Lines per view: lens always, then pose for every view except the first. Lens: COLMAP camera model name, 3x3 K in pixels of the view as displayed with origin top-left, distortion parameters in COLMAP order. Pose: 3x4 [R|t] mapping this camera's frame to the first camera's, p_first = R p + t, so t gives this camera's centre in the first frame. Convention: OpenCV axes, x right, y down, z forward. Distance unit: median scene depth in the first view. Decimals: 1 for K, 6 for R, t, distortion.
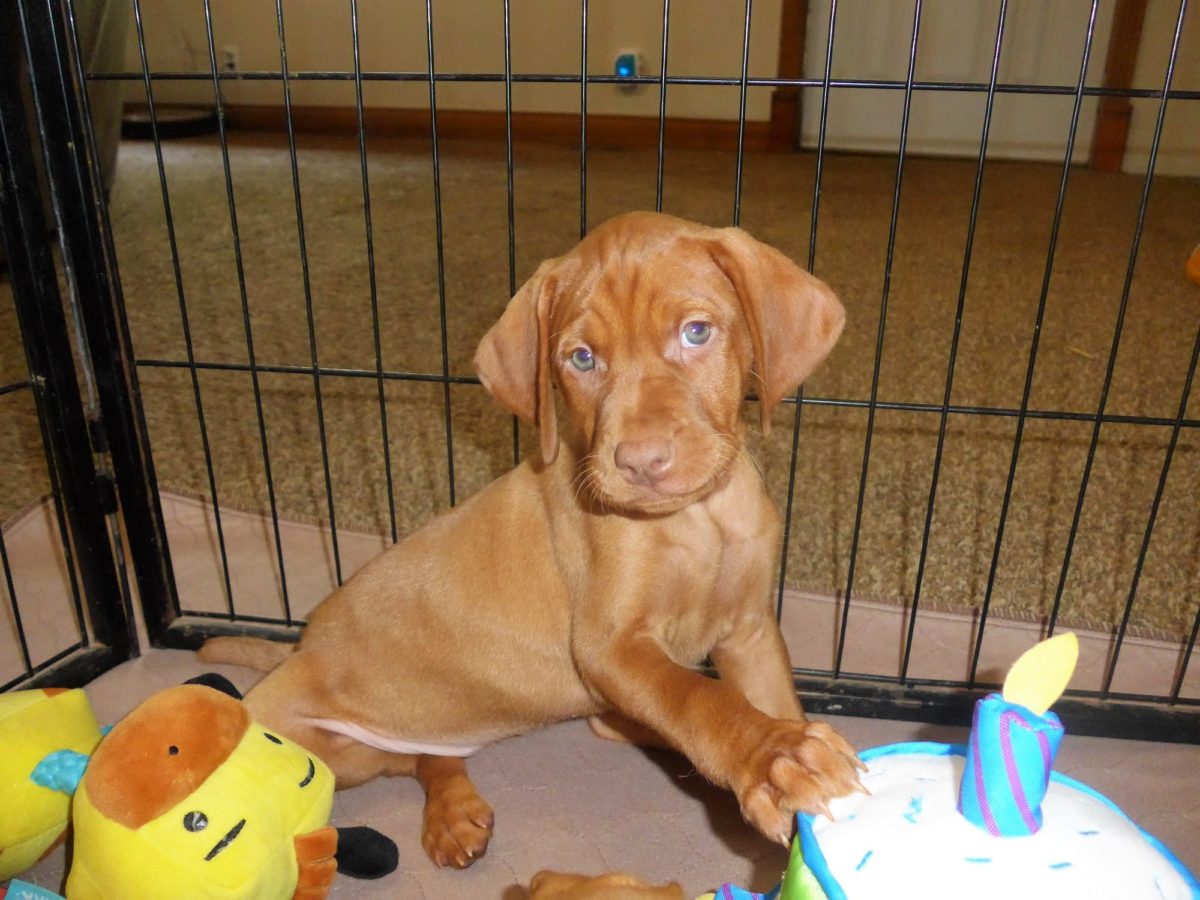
lens RADIAL K [[1019.3, 0, 600.0], [0, 1019.3, 450.0], [0, 0, 1]] dist [-0.064407, 0.052189]
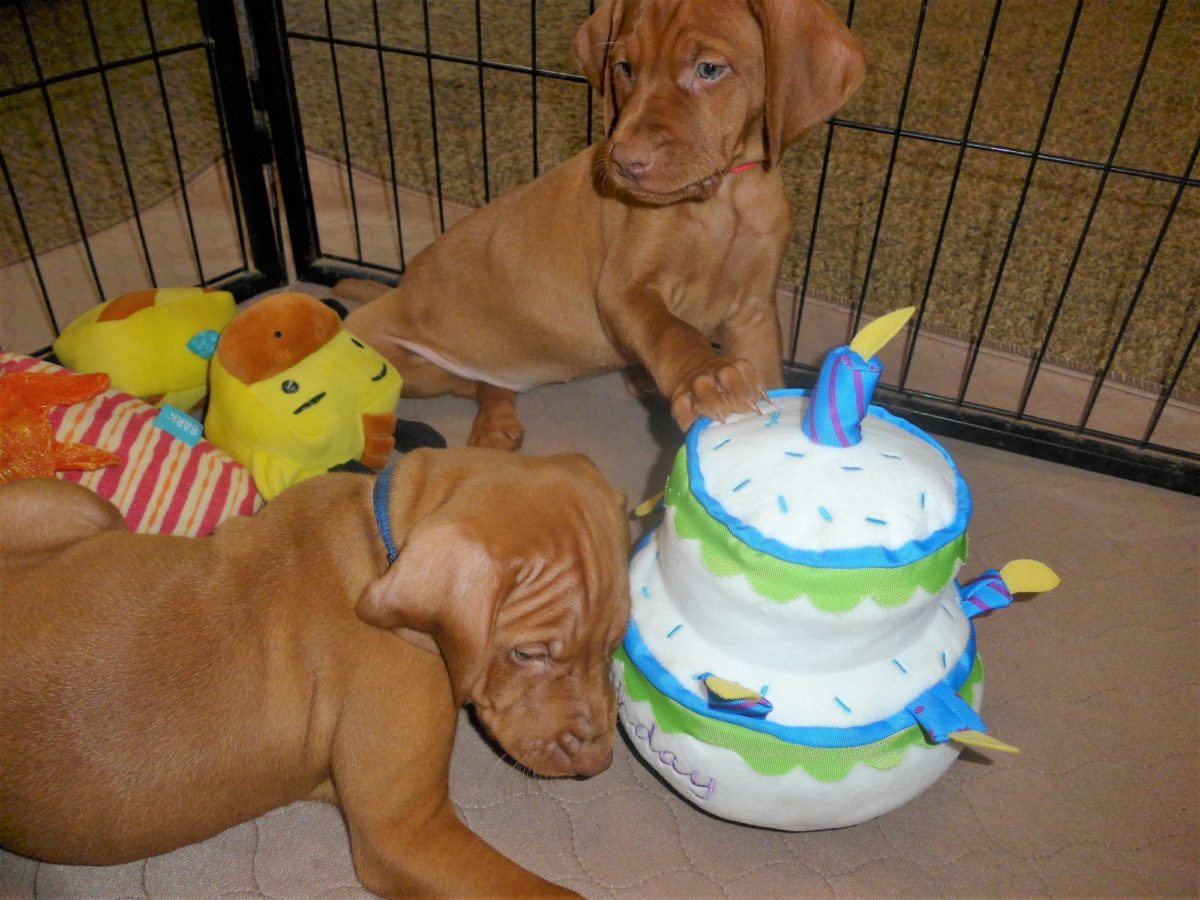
lens RADIAL K [[1019.3, 0, 600.0], [0, 1019.3, 450.0], [0, 0, 1]] dist [-0.064407, 0.052189]
pose [[0.972984, 0.158124, -0.168222, 0.172472], [-0.108951, 0.956880, 0.269276, 0.022985], [0.203548, -0.243673, 0.948257, -0.166028]]
